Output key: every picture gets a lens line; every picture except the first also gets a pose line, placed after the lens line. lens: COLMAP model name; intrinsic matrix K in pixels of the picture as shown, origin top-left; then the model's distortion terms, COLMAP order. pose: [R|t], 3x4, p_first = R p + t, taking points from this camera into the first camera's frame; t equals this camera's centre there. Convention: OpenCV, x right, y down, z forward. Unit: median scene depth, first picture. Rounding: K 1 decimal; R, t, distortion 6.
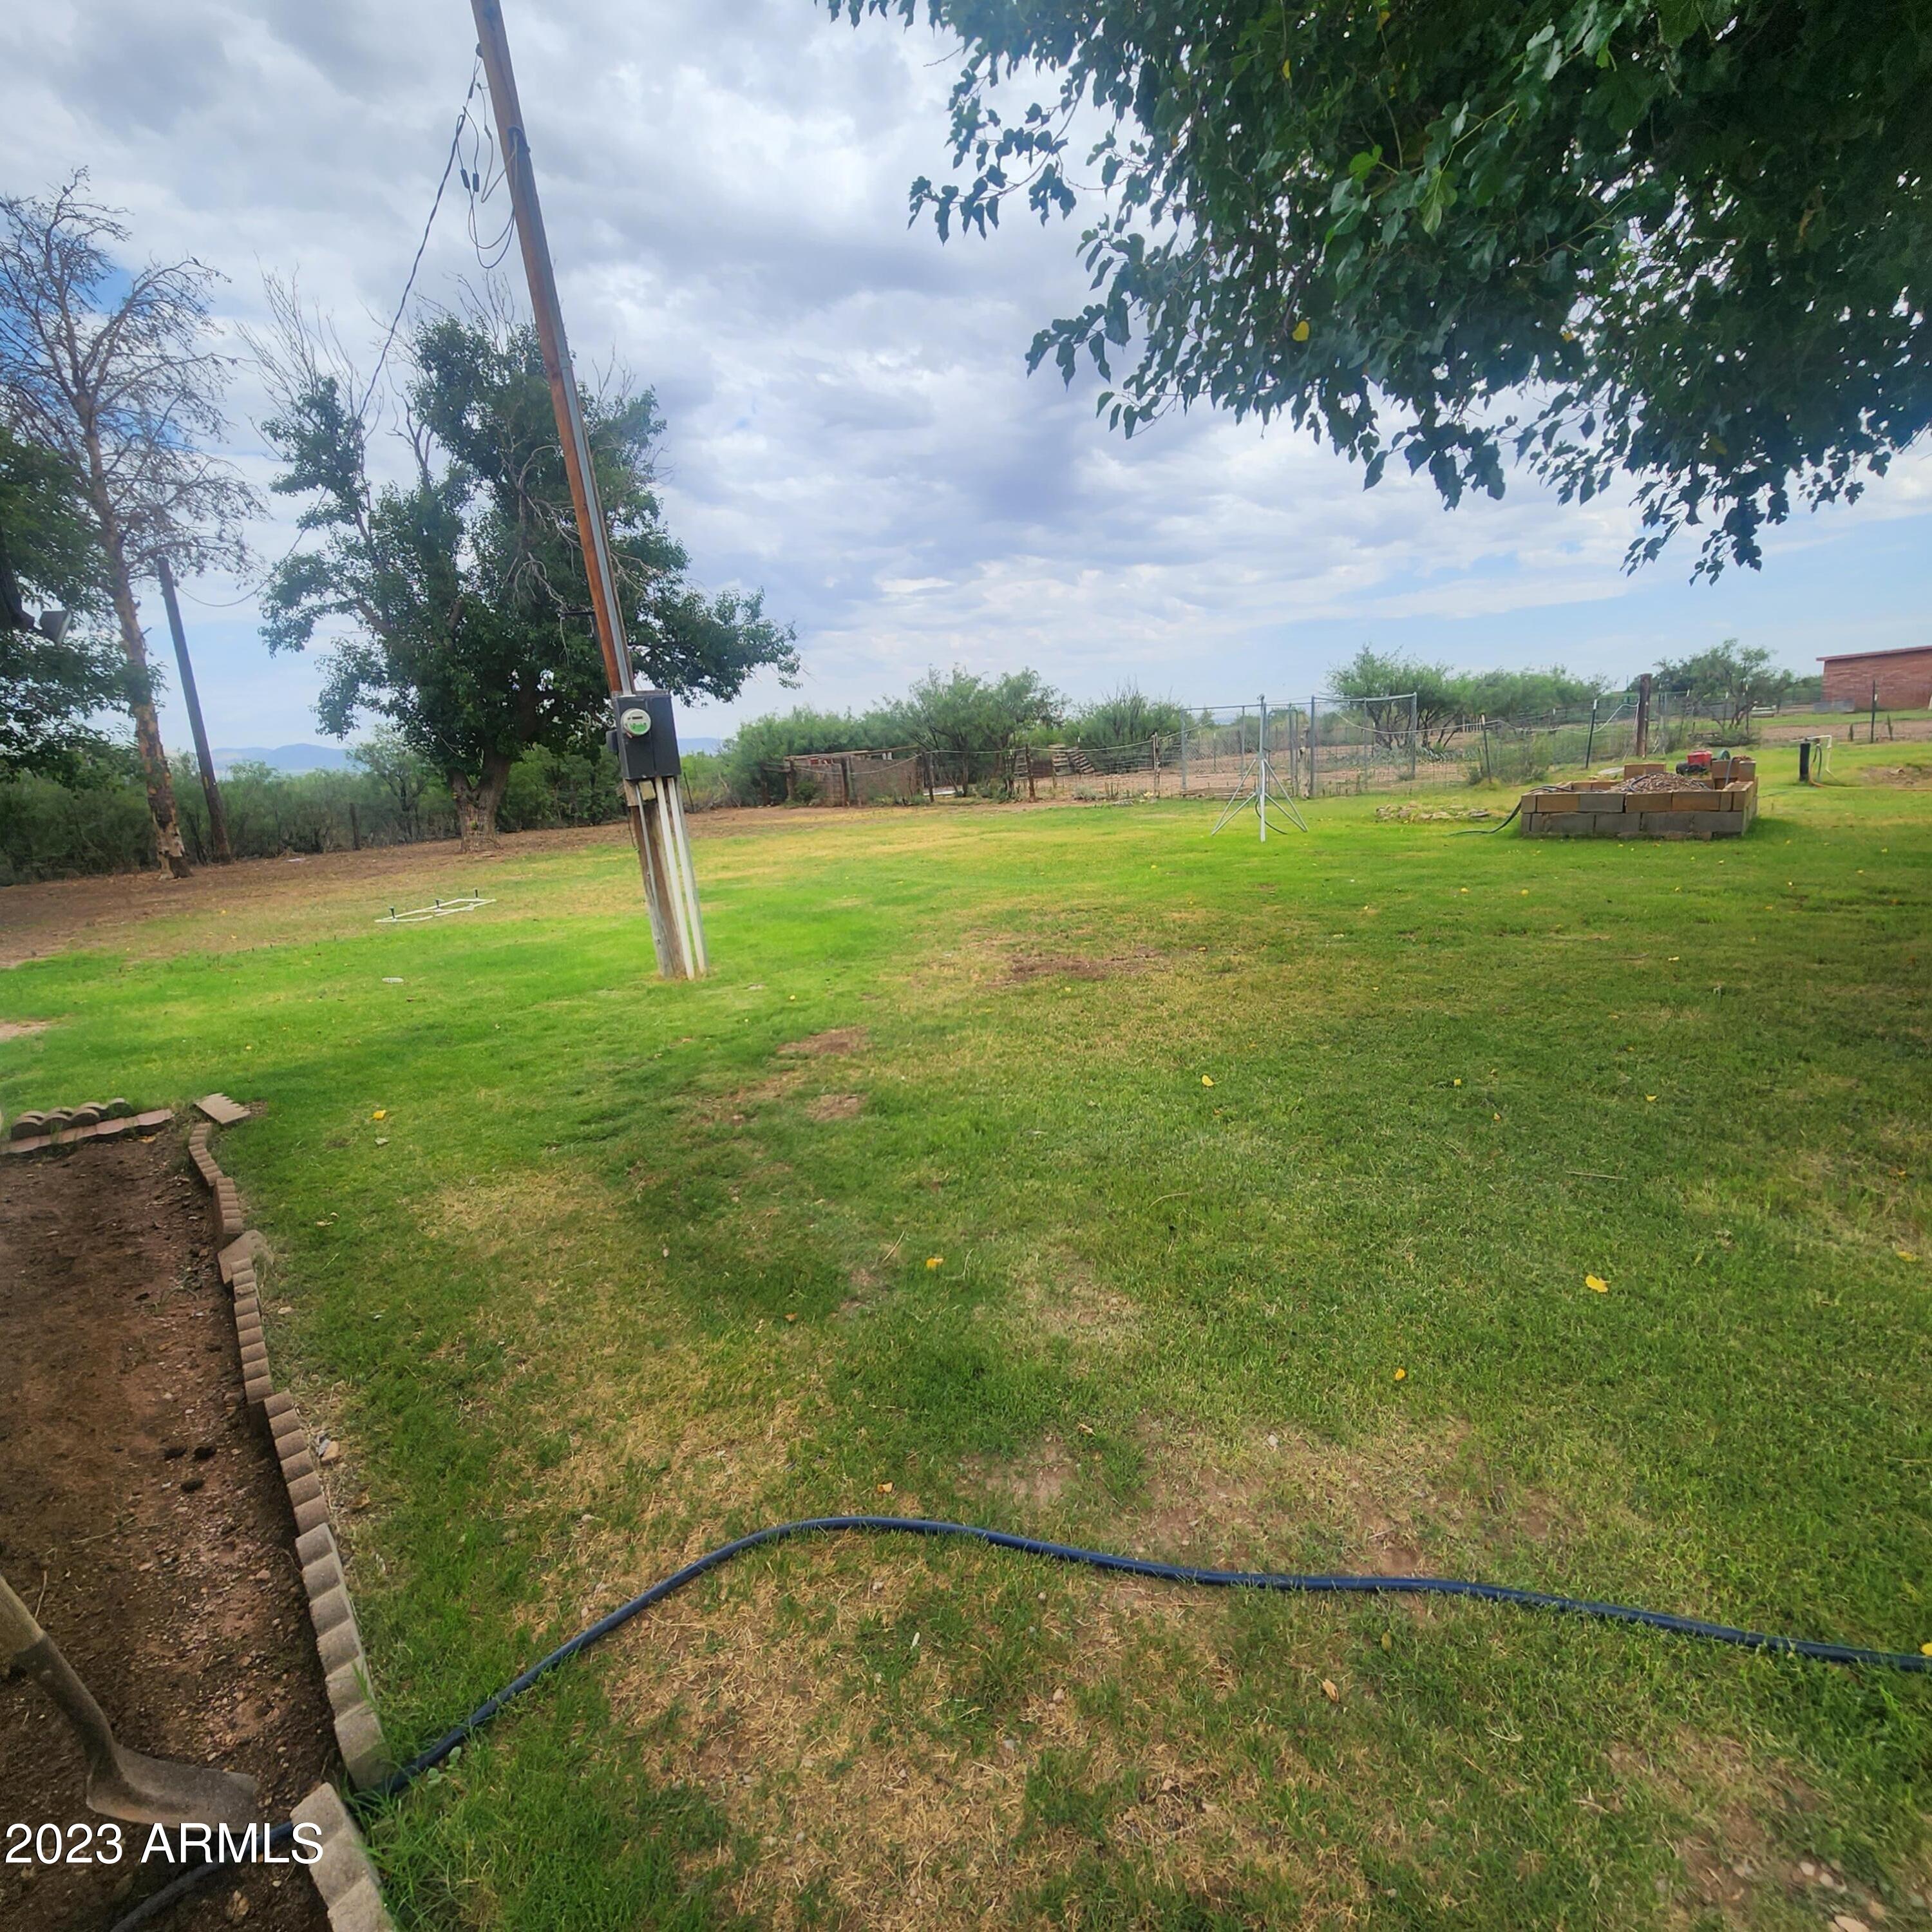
lens RADIAL K [[1075.0, 0, 966.3], [0, 1075.0, 957.3], [0, 0, 1]] dist [0.001404, -0.000069]
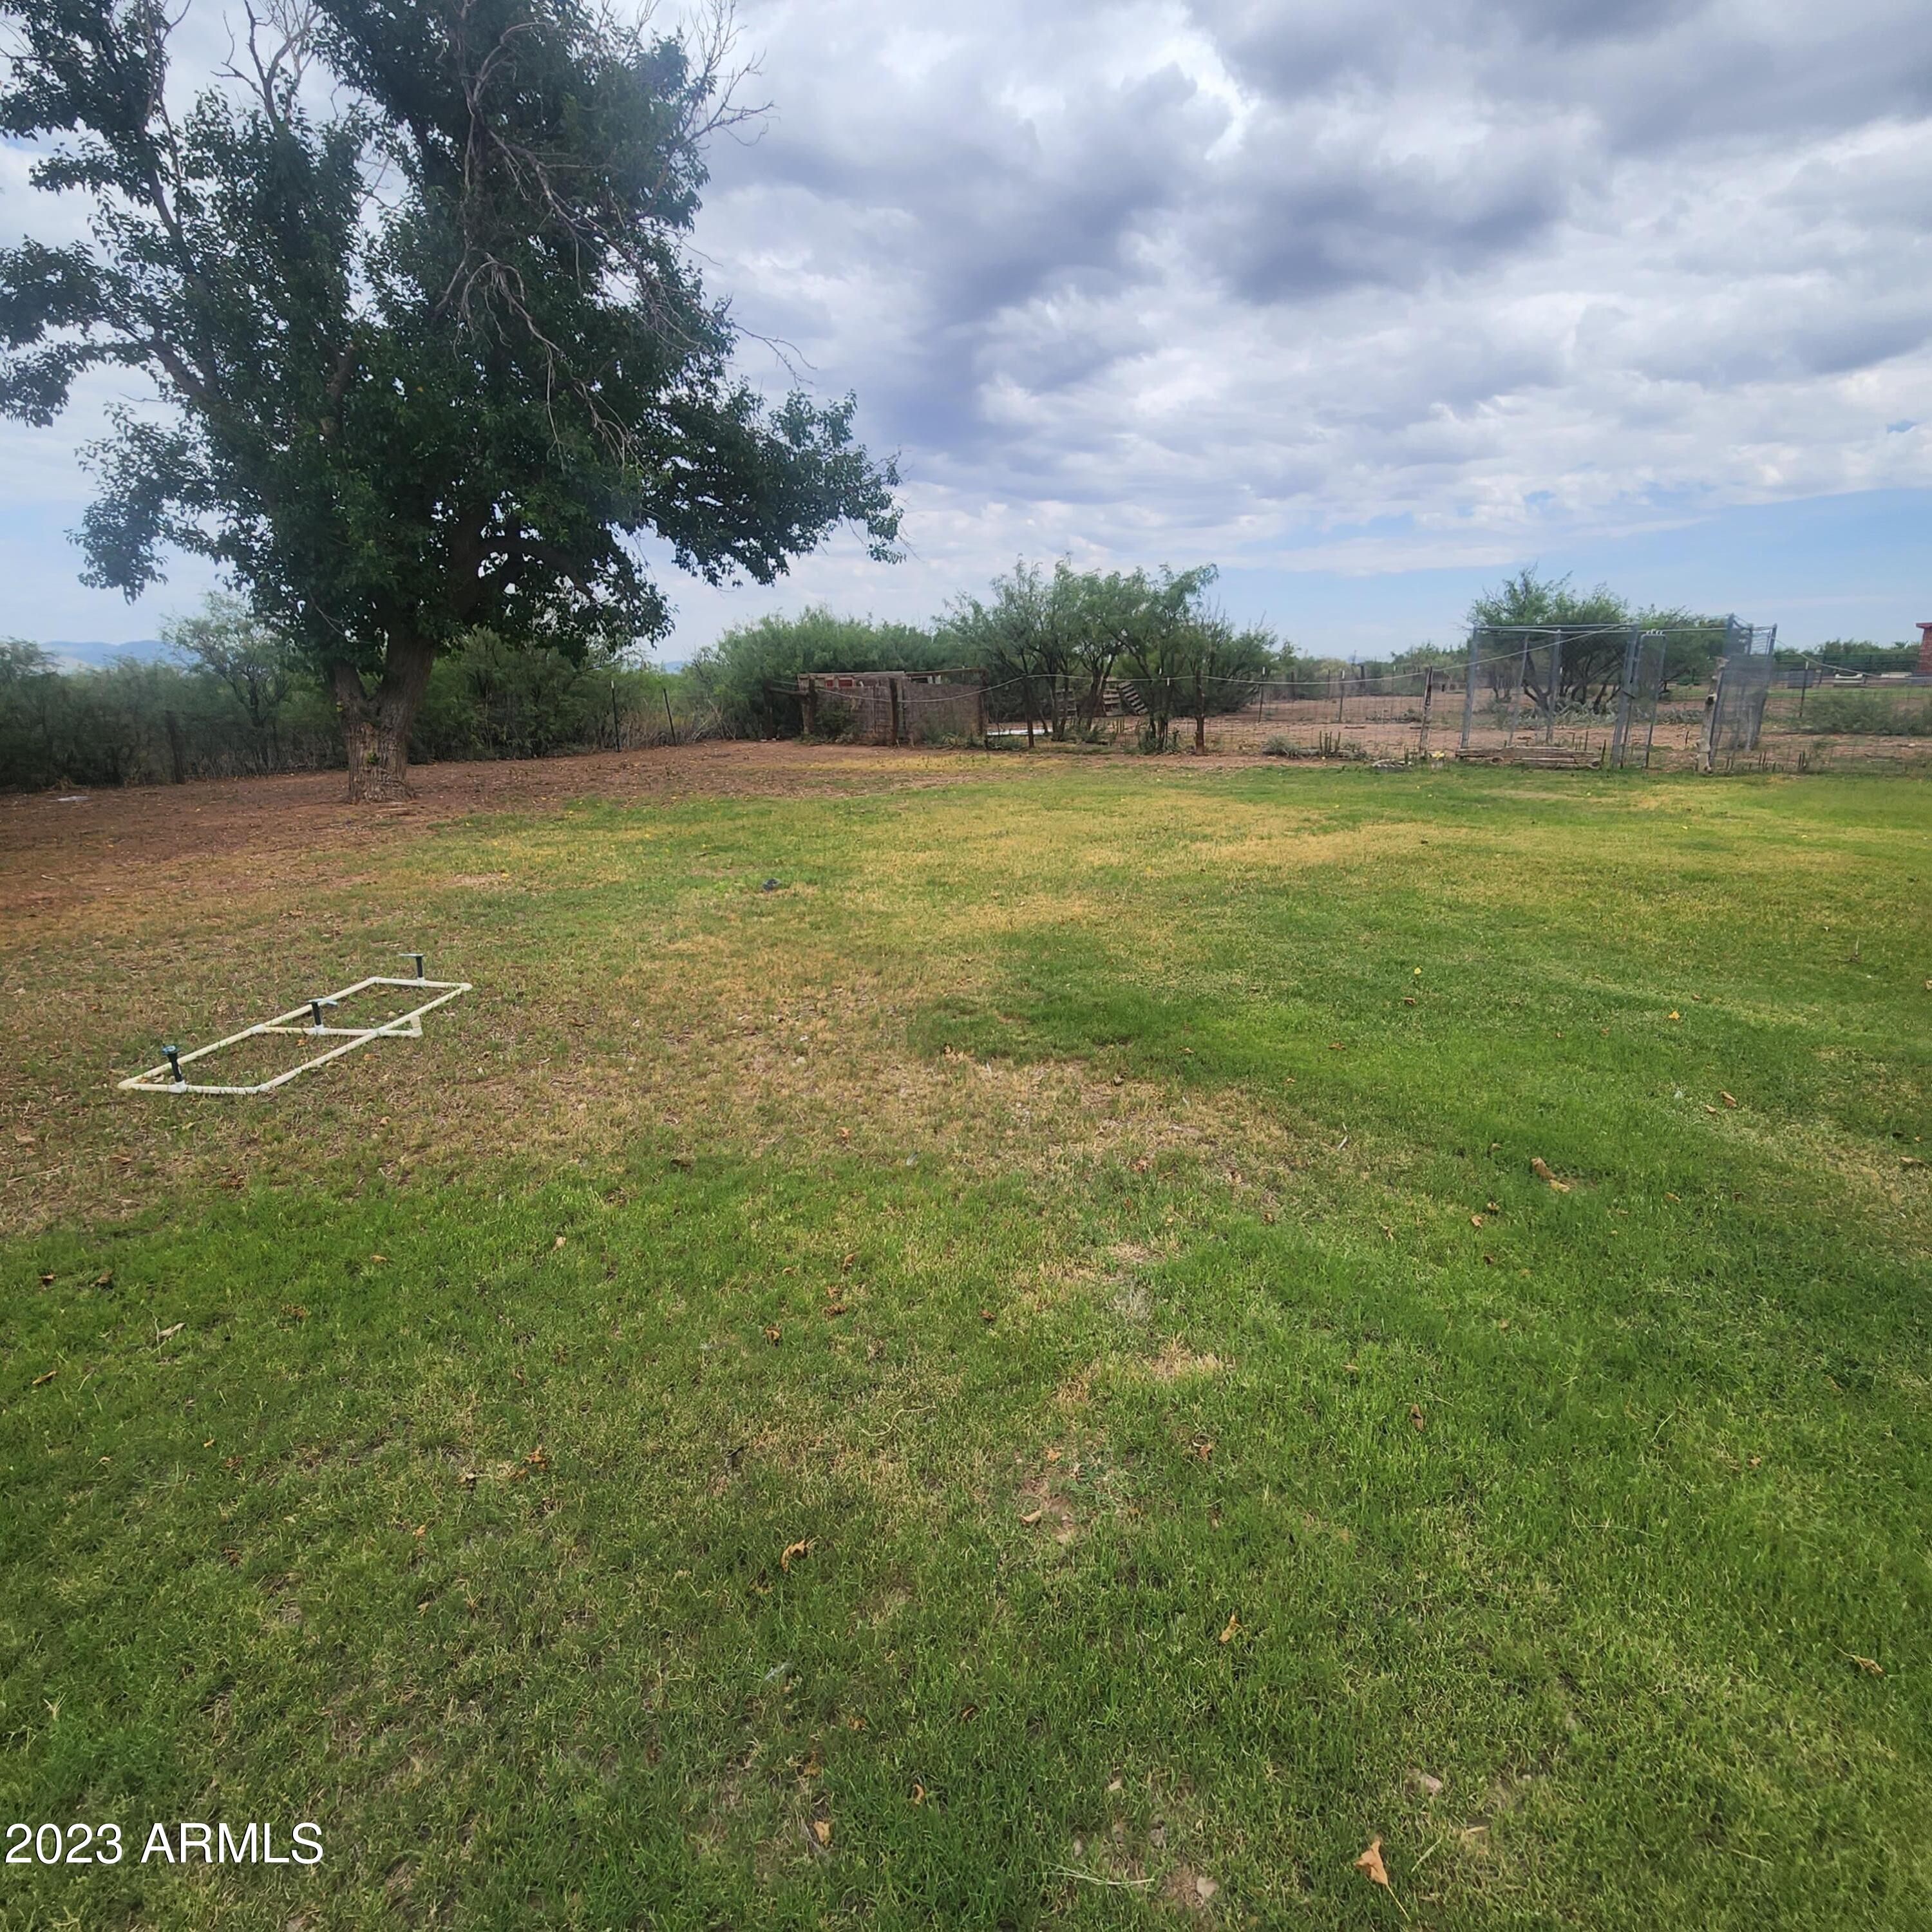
lens RADIAL K [[1077.6, 0, 966.3], [0, 1077.6, 964.5], [0, 0, 1]] dist [-0.002360, 0.000926]
pose [[0.995212, 0.025068, 0.094472, -0.171366], [-0.030978, 0.997619, 0.061620, -0.051918], [-0.092702, -0.064252, 0.993619, 0.343215]]
